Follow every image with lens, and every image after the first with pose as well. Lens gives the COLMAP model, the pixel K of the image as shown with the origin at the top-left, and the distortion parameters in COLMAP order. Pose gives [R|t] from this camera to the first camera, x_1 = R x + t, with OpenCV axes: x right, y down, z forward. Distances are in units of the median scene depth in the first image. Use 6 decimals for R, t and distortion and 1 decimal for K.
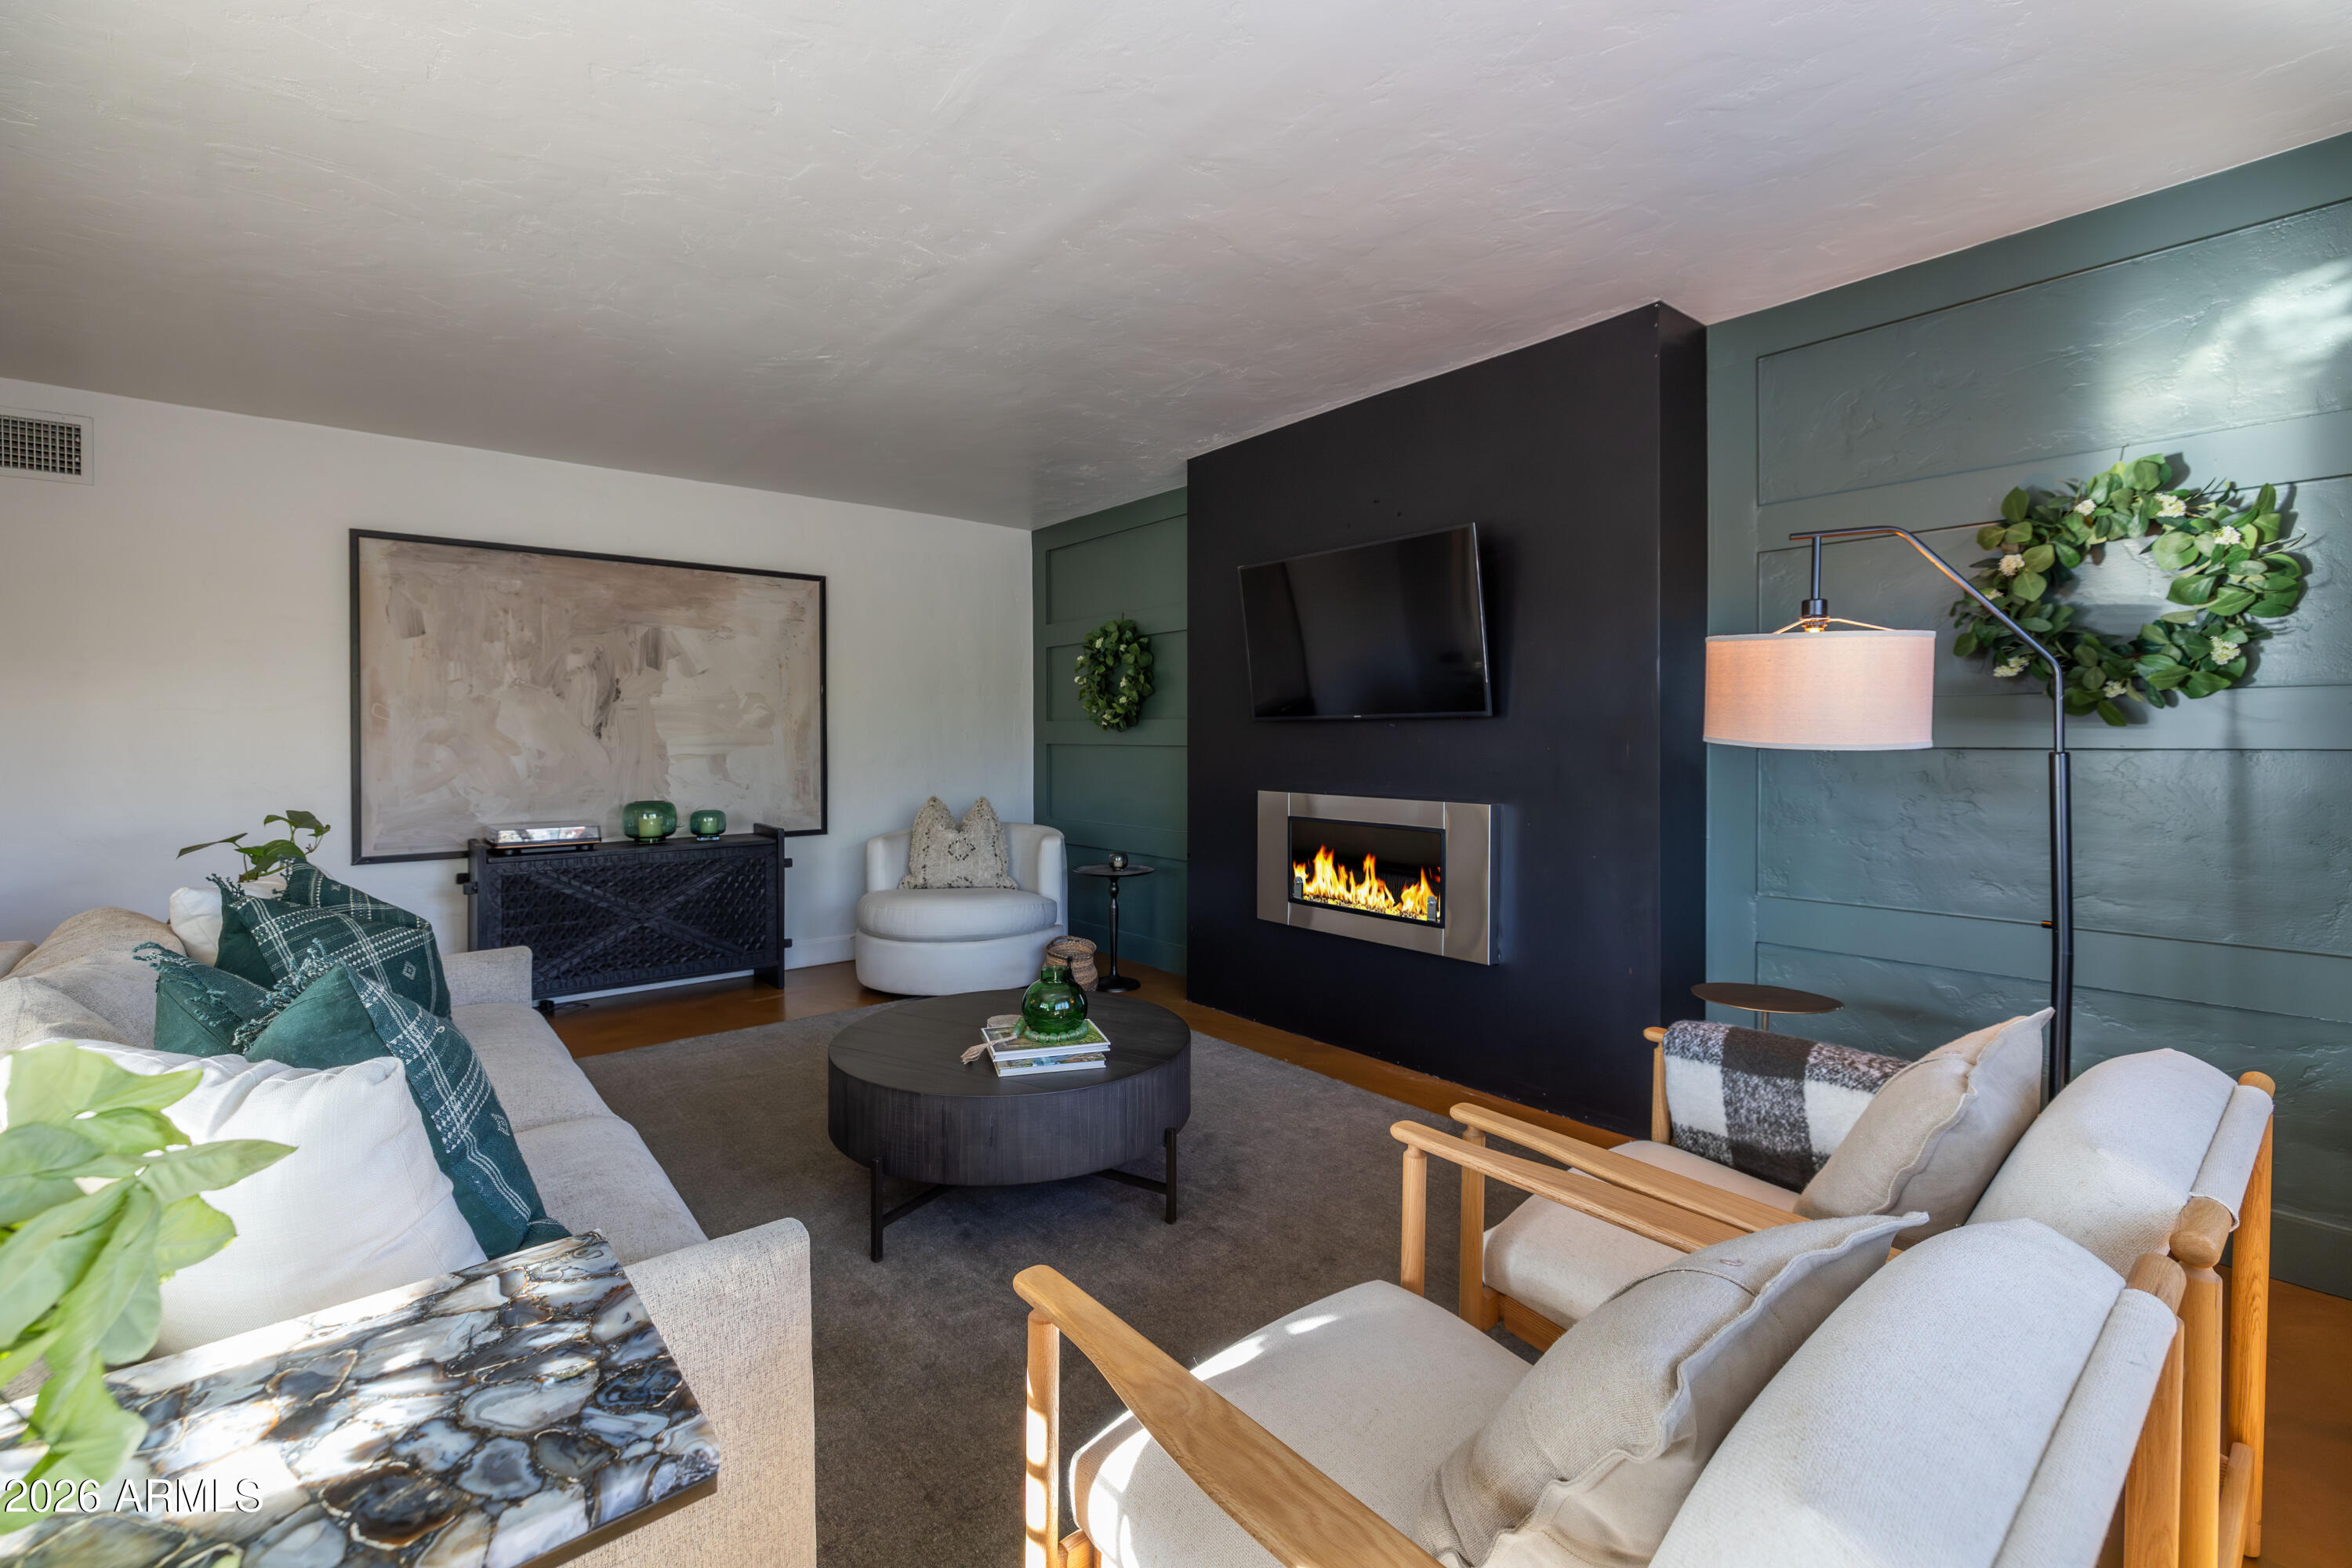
lens RADIAL K [[1007.0, 0, 1173.0], [0, 1007.0, 734.3], [0, 0, 1]] dist [0.002278, 0.000050]
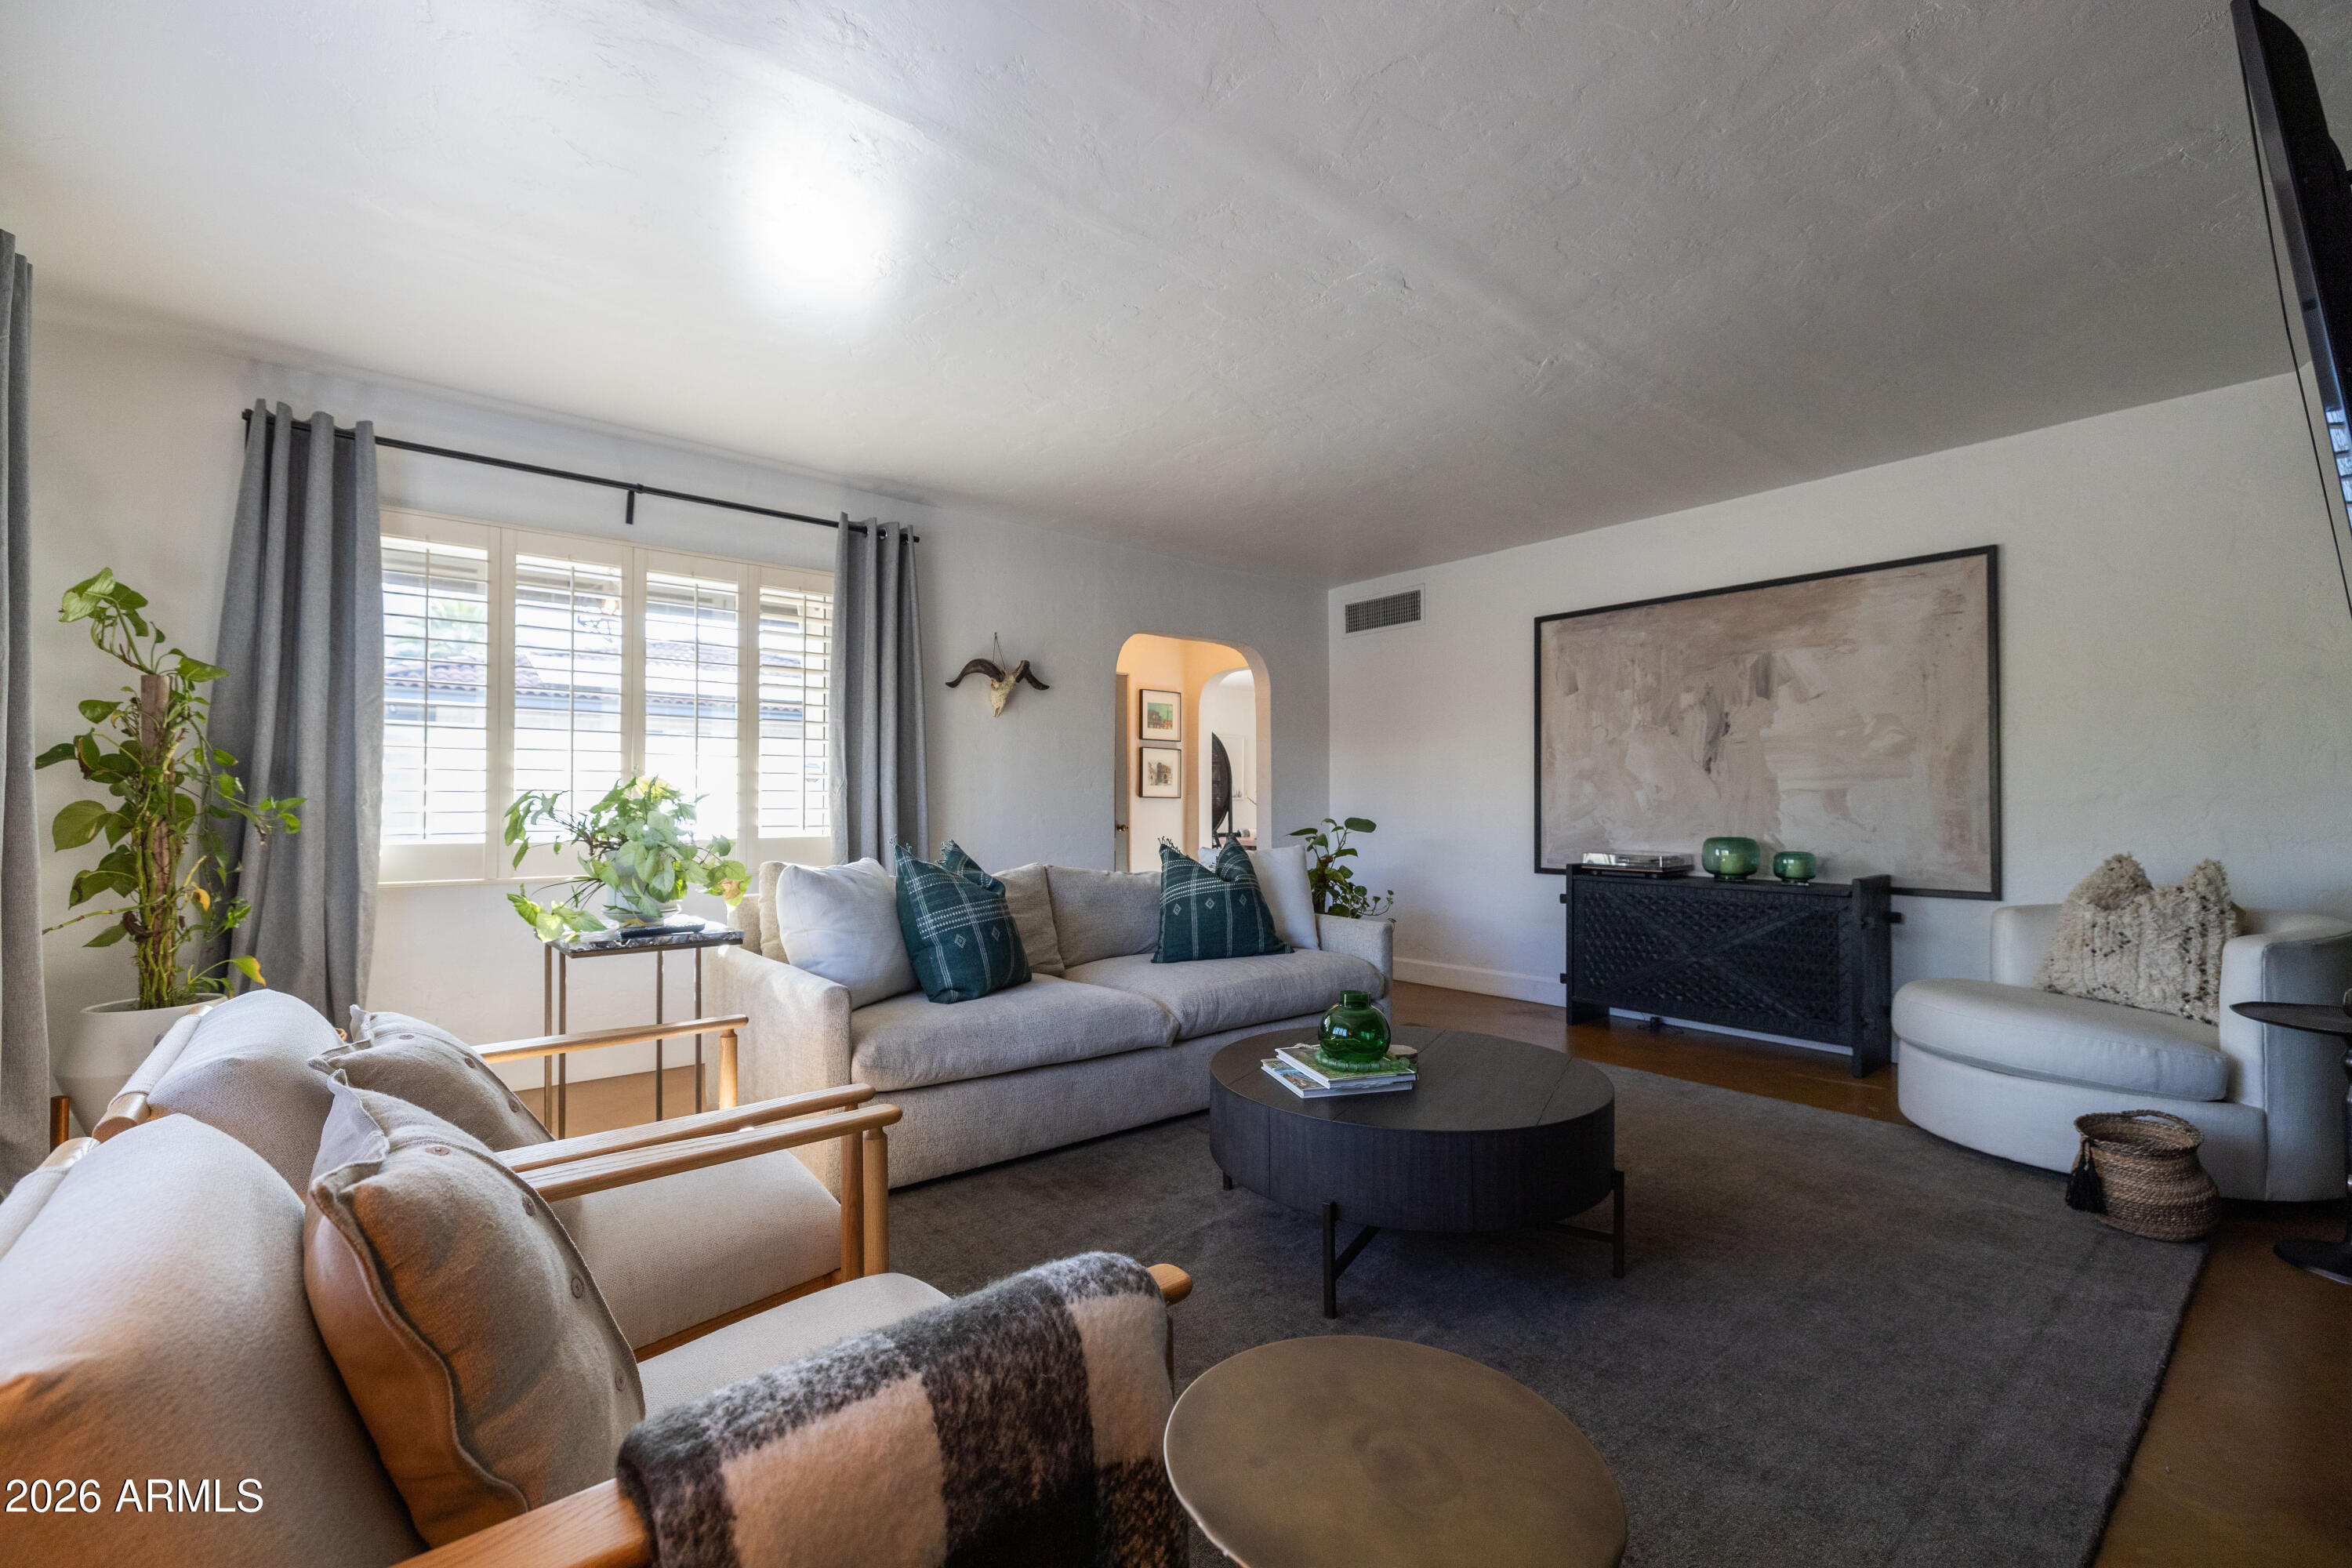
lens RADIAL K [[1033.9, 0, 1176.0], [0, 1033.9, 784.0], [0, 0, 1]] dist [-0.000774, -0.000150]
pose [[-0.025463, -0.020284, -0.999470, 0.471701], [-0.000477, 0.999794, -0.020279, 0.035577], [0.999676, -0.000039, -0.025467, 0.491104]]
